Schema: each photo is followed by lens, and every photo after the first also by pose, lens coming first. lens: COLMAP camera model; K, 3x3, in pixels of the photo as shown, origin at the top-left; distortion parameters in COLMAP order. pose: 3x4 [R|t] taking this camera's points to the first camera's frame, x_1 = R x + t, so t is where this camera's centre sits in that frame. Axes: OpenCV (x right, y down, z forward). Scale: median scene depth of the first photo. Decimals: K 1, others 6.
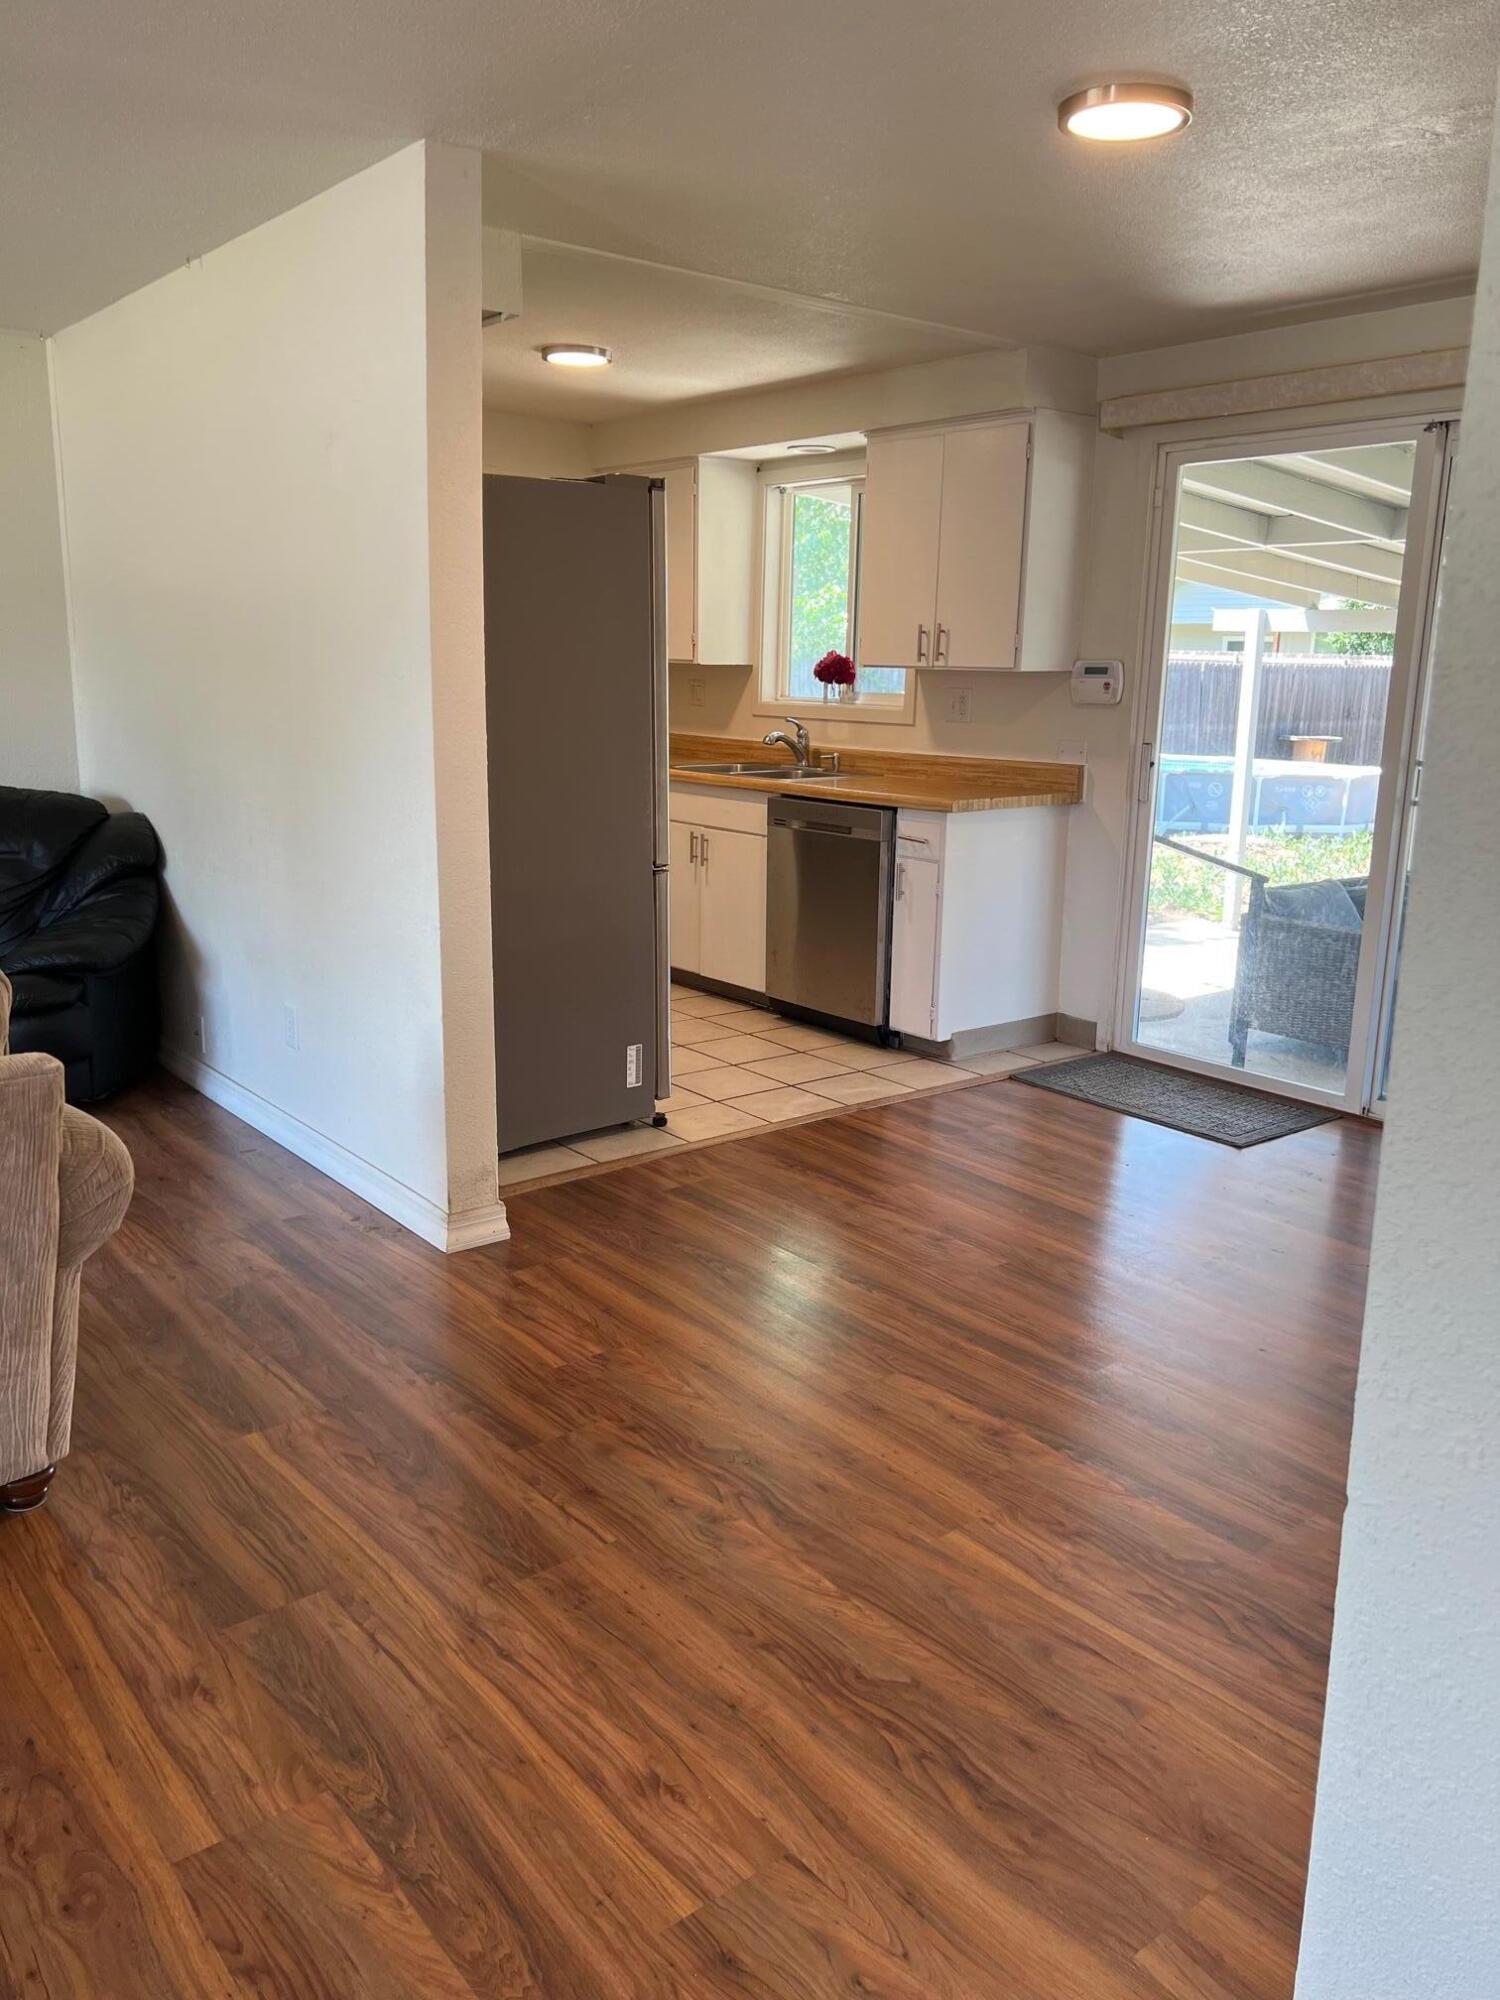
lens RADIAL K [[1492.6, 0, 733.9], [0, 1492.6, 995.0], [0, 0, 1]] dist [0.061358, -0.071247]
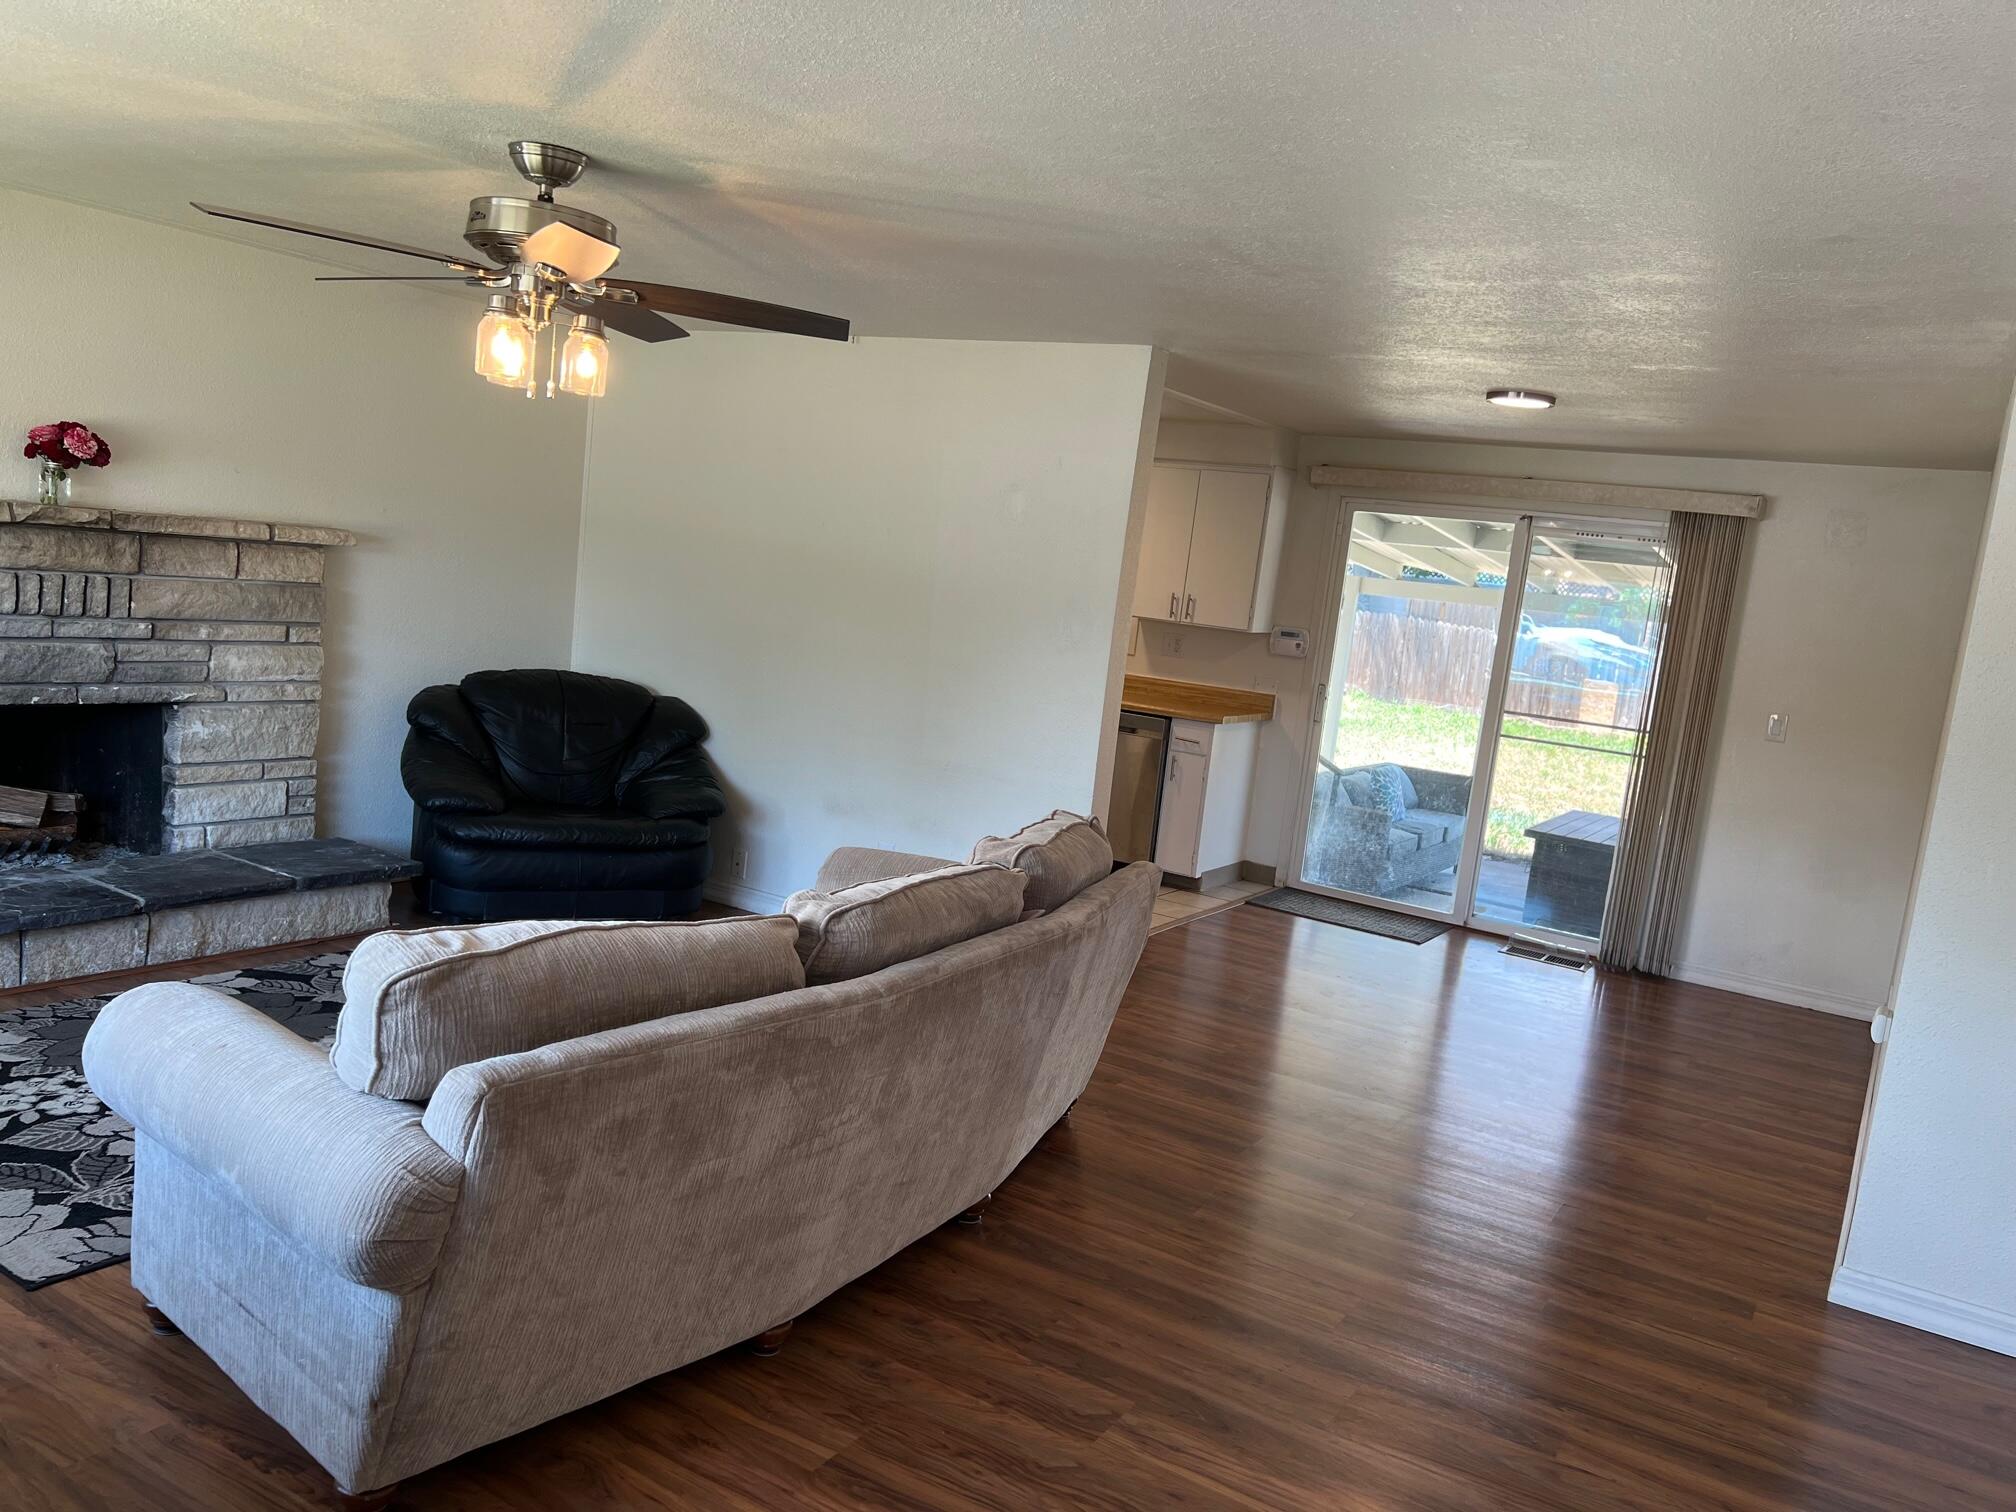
lens RADIAL K [[1504.5, 0, 1013.6], [0, 1504.5, 777.5], [0, 0, 1]] dist [0.061358, -0.071247]
pose [[0.936210, 0.034563, 0.349739, -0.548561], [-0.015901, 0.998299, -0.056092, 0.018182], [-0.351082, 0.046953, 0.935167, -0.319073]]
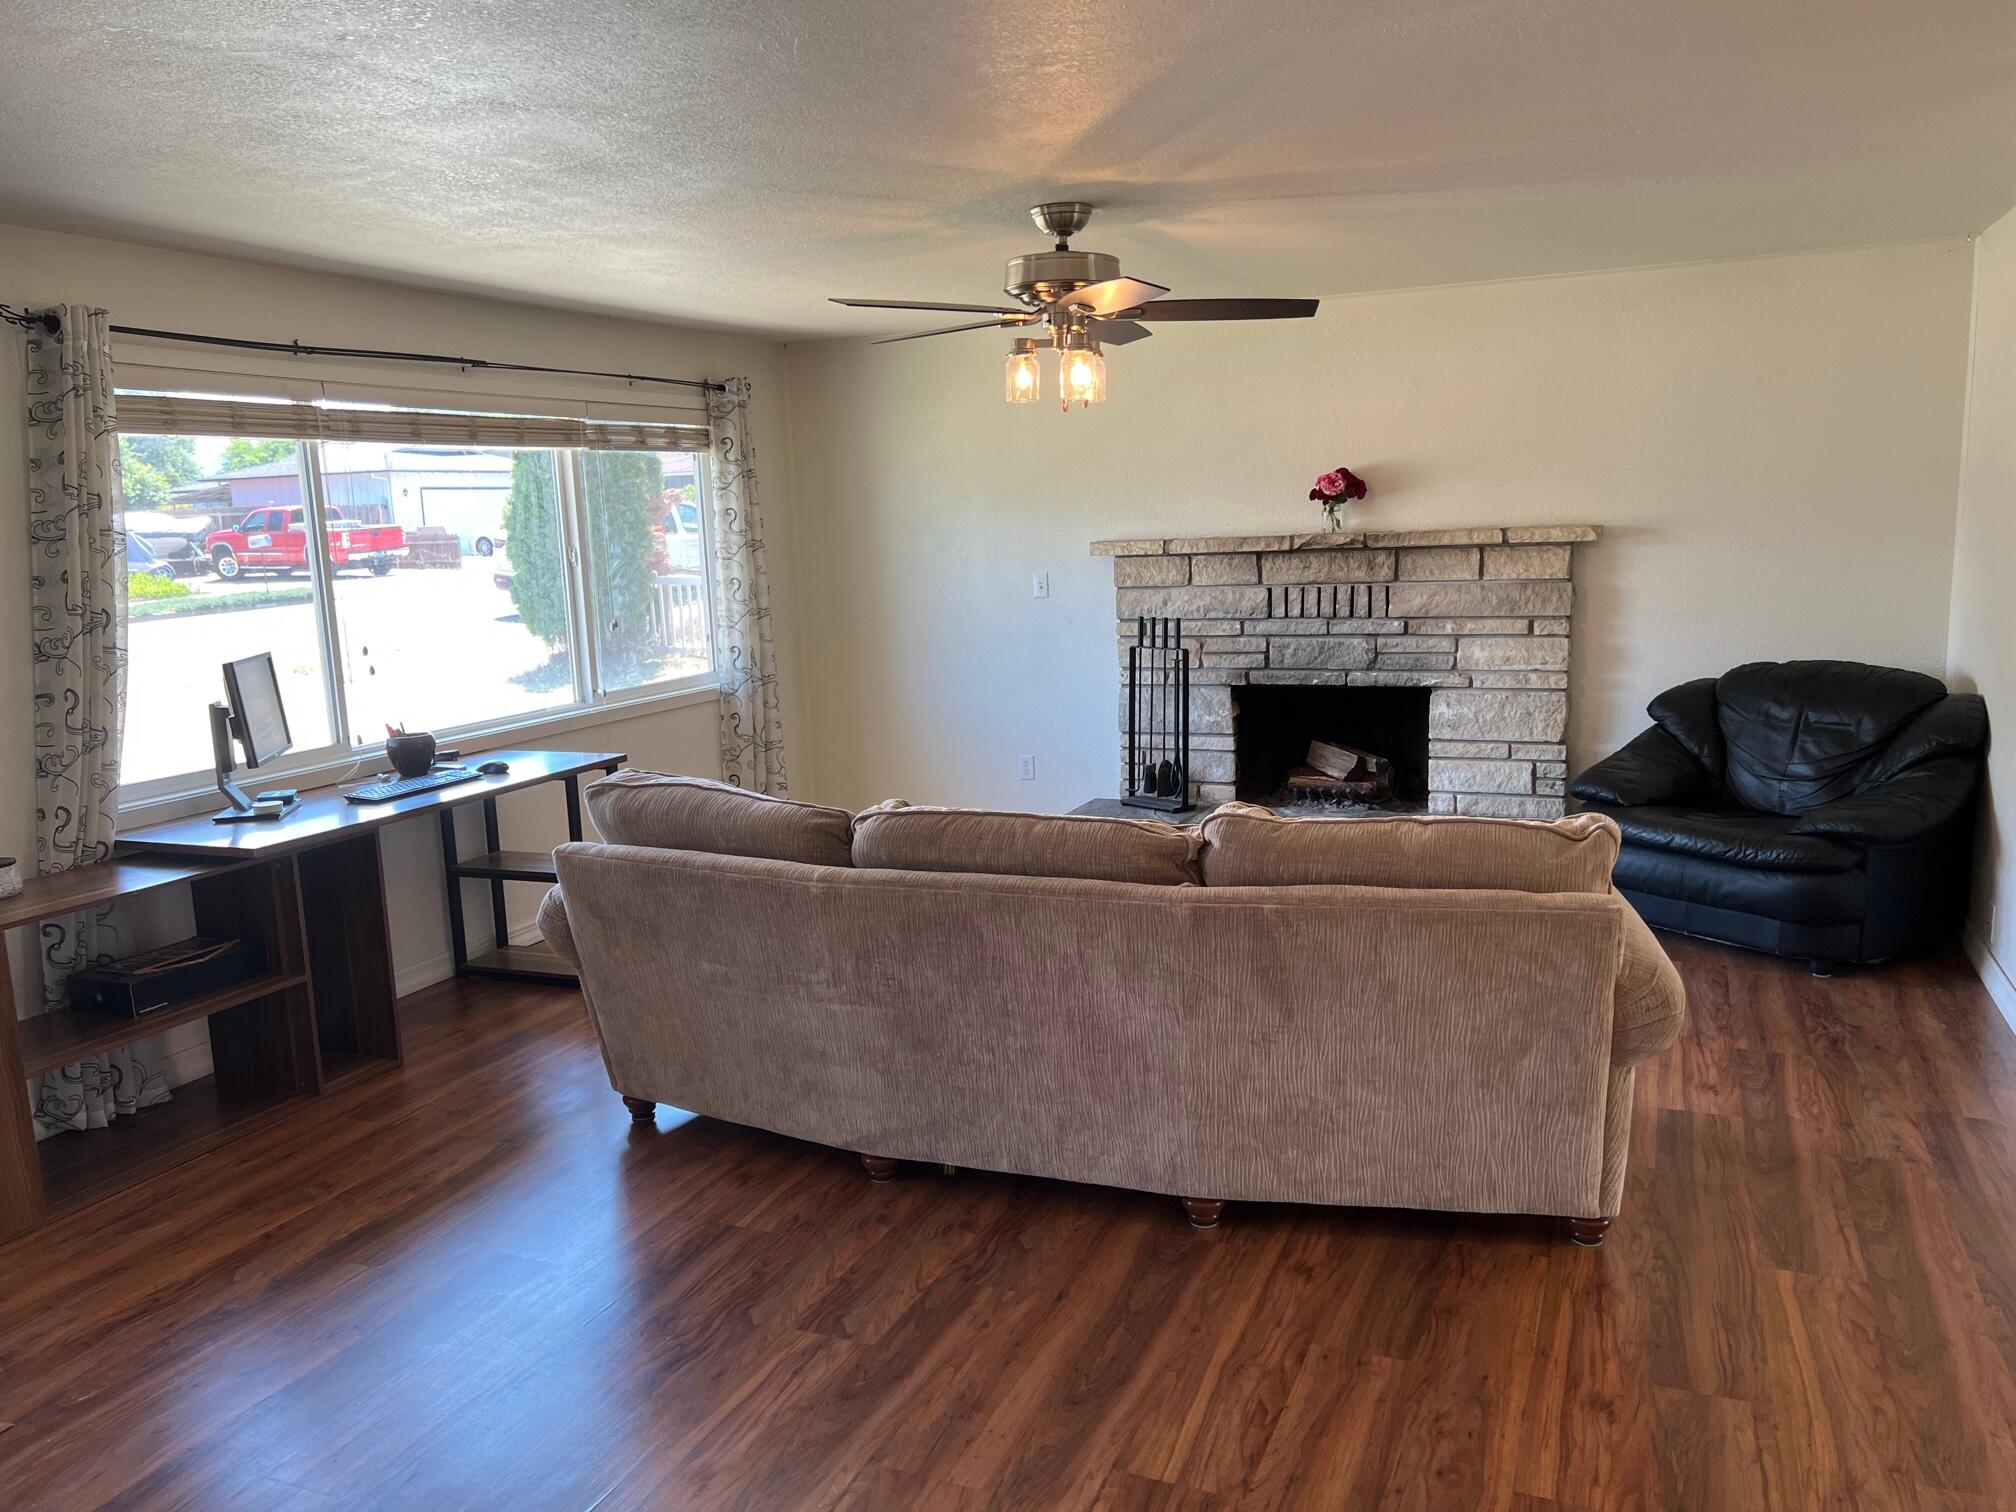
lens RADIAL K [[1504.5, 0, 1020.9], [0, 1504.5, 790.7], [0, 0, 1]] dist [0.061358, -0.071247]
pose [[0.475523, 0.124743, -0.870814, 0.179636], [-0.147081, 0.987235, 0.061104, -0.023703], [0.867321, 0.099024, 0.487800, -0.041252]]
